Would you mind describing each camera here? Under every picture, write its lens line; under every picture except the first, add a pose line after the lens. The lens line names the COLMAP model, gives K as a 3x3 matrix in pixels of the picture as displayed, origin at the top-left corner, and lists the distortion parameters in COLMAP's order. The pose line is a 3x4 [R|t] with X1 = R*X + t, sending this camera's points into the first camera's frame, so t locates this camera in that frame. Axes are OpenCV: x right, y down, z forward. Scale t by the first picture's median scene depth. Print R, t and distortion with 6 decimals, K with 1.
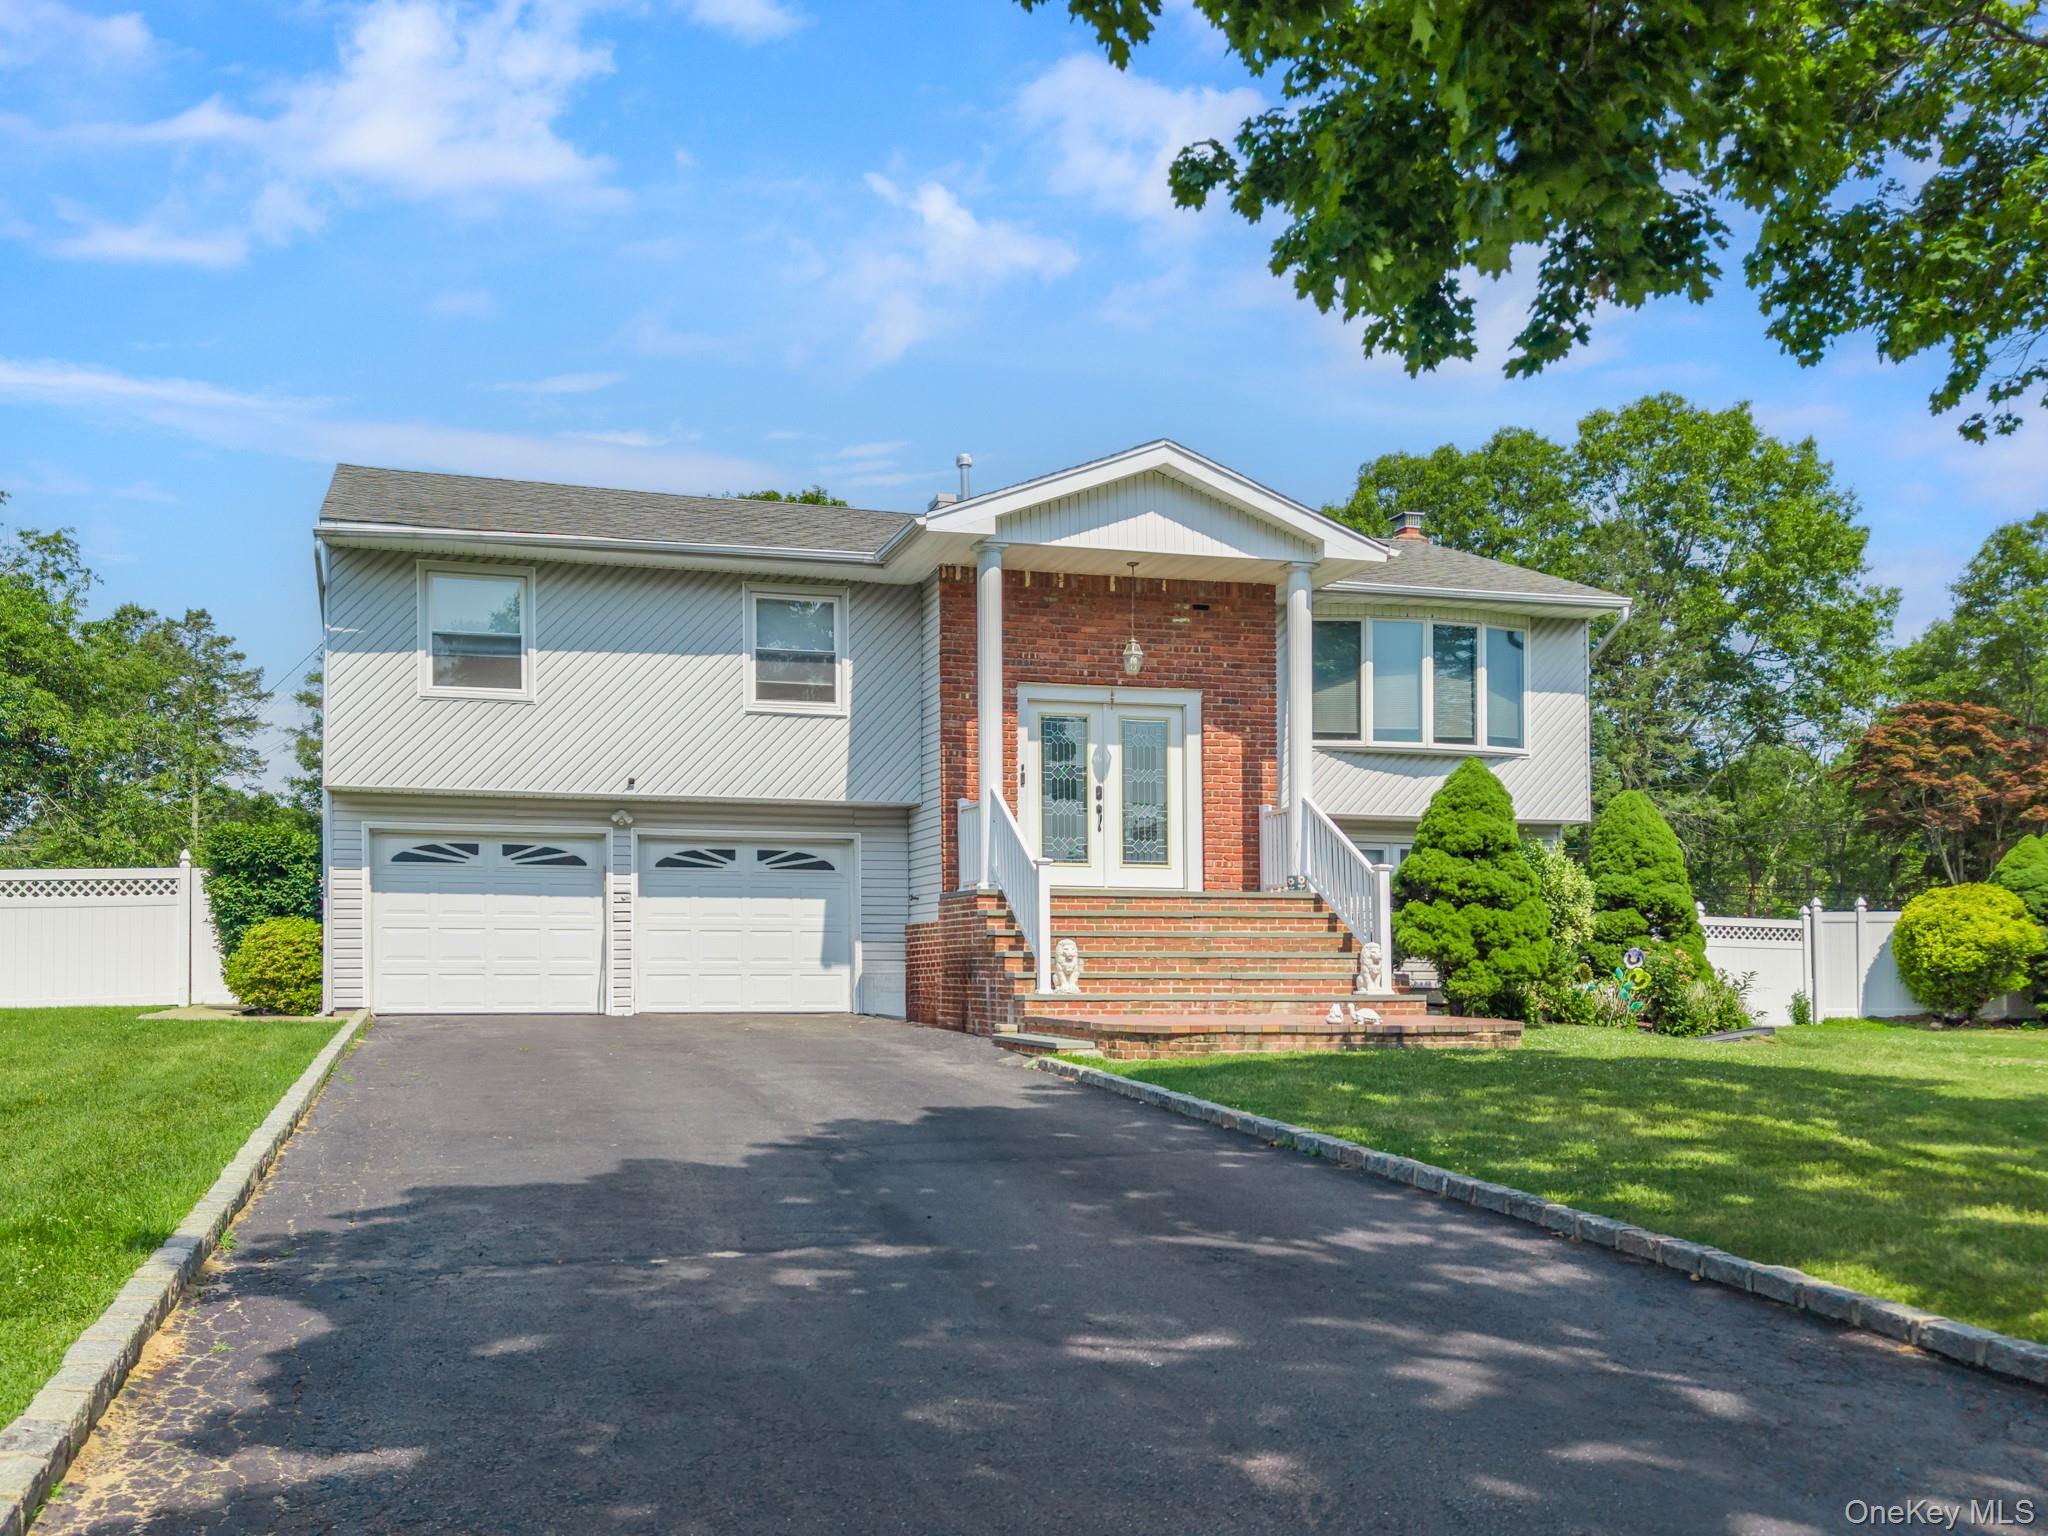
lens RADIAL K [[1771.4, 0, 1023.2], [0, 1771.4, 1034.7], [0, 0, 1]] dist [0.017746, 0.001449]
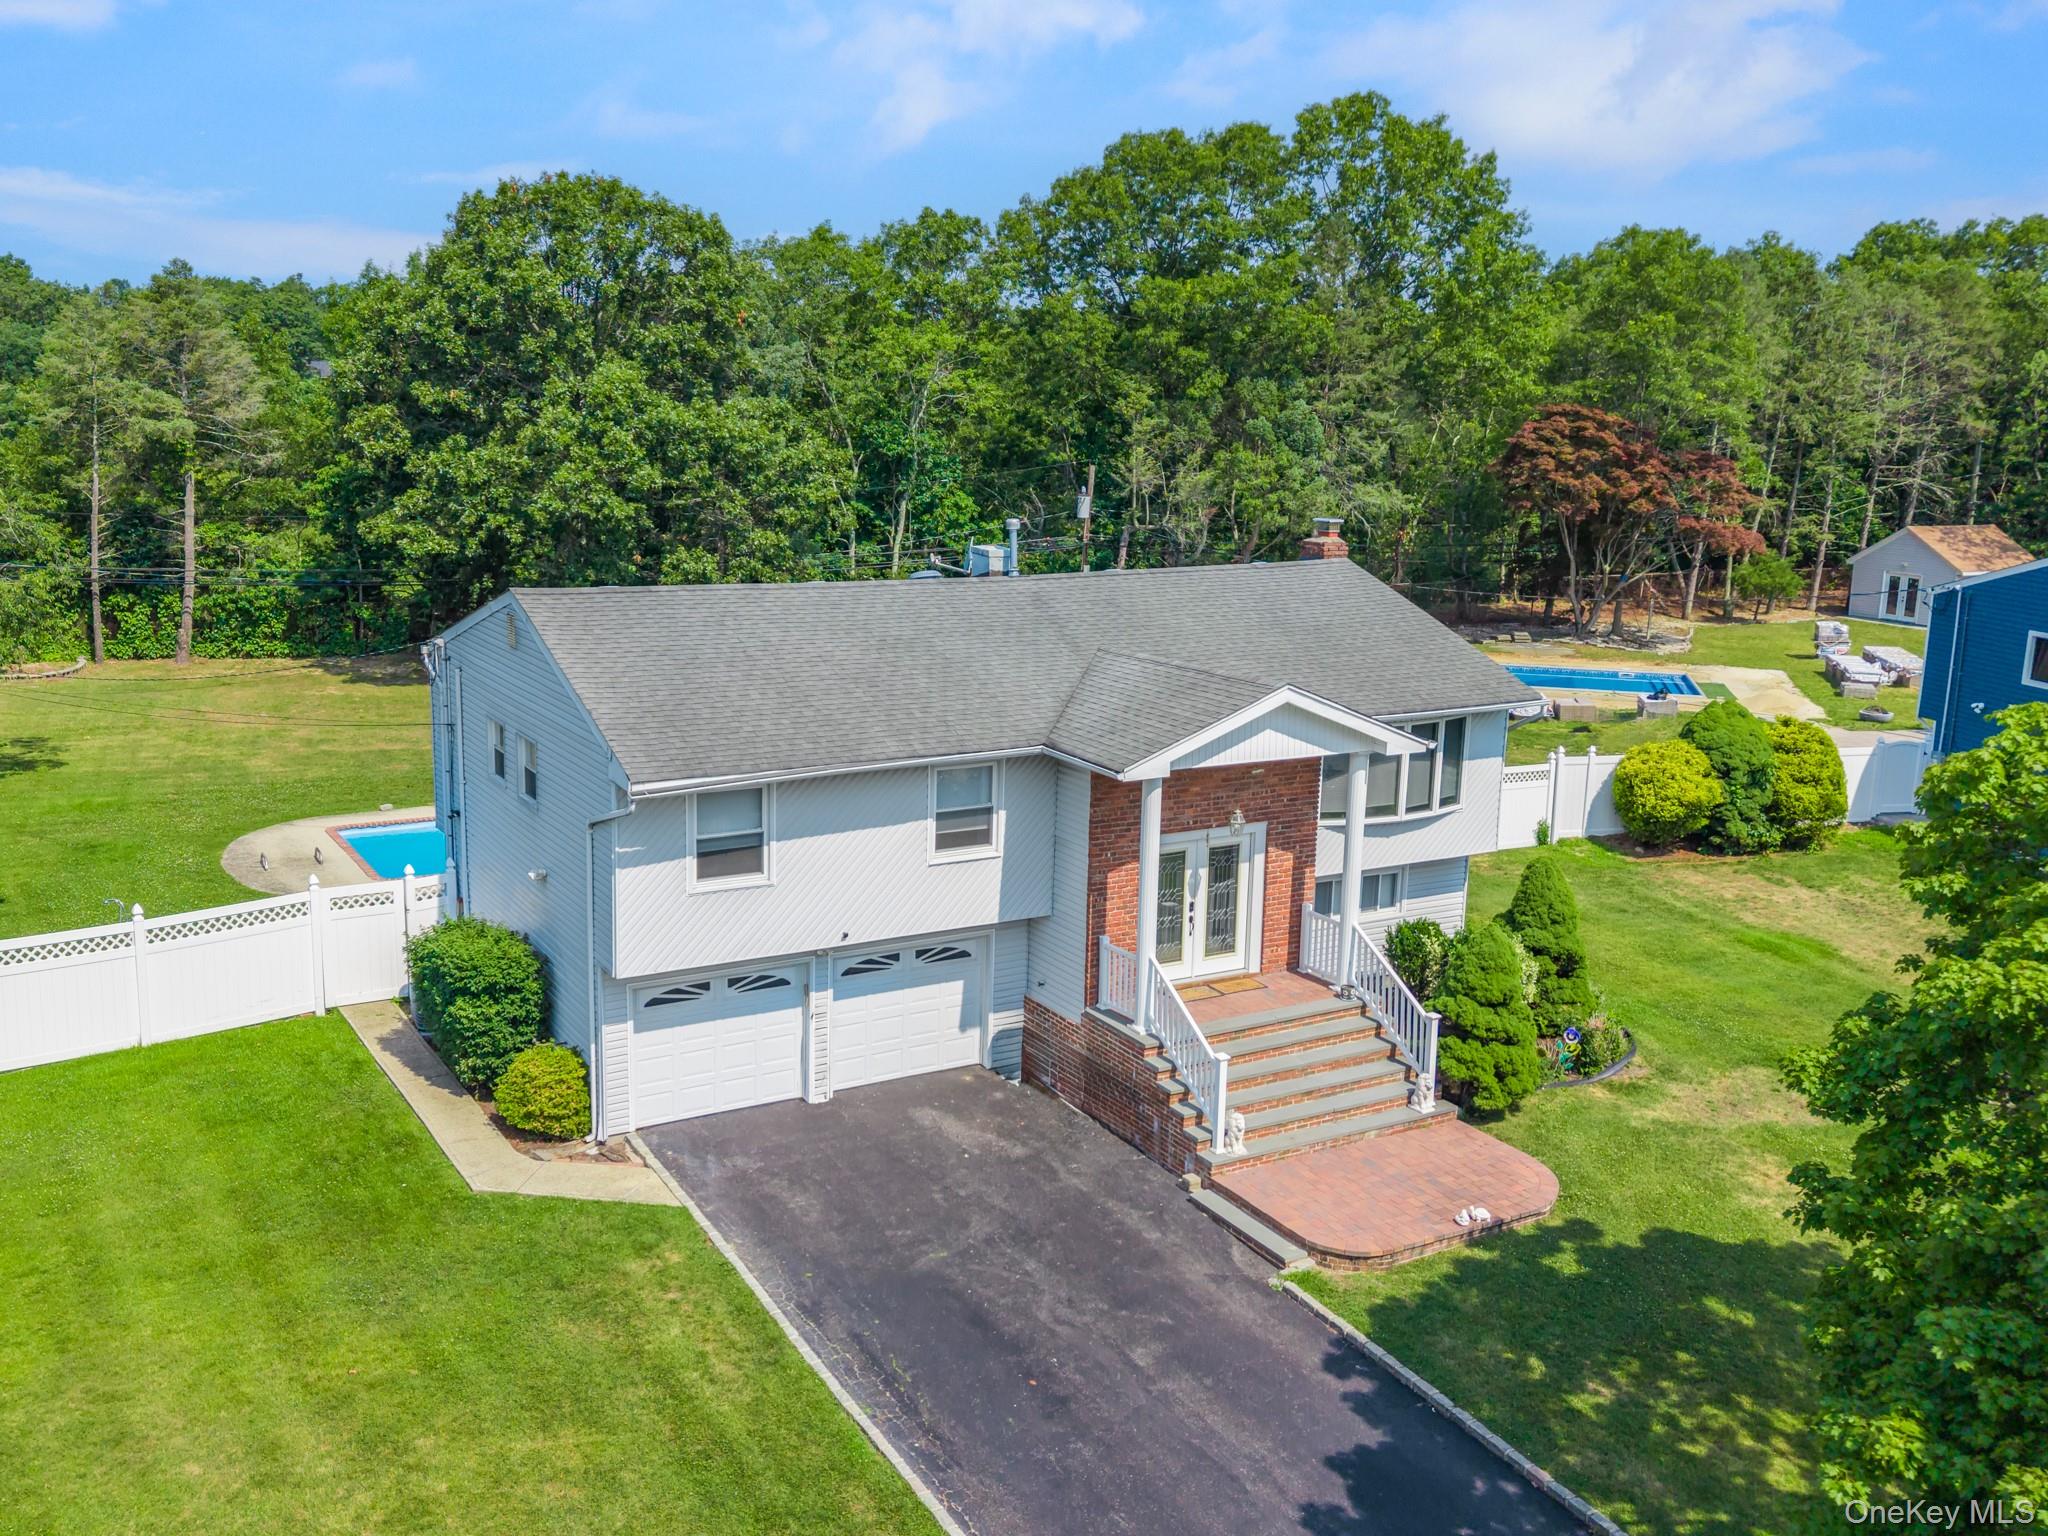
lens RADIAL K [[1752.3, 0, 995.7], [0, 1752.3, 760.6], [0, 0, 1]] dist [0.021876, -0.000286]
pose [[0.968929, -0.022306, 0.246331, -0.396765], [-0.027982, 0.979645, 0.198776, -0.480298], [-0.245751, -0.199492, 0.948583, -0.137191]]
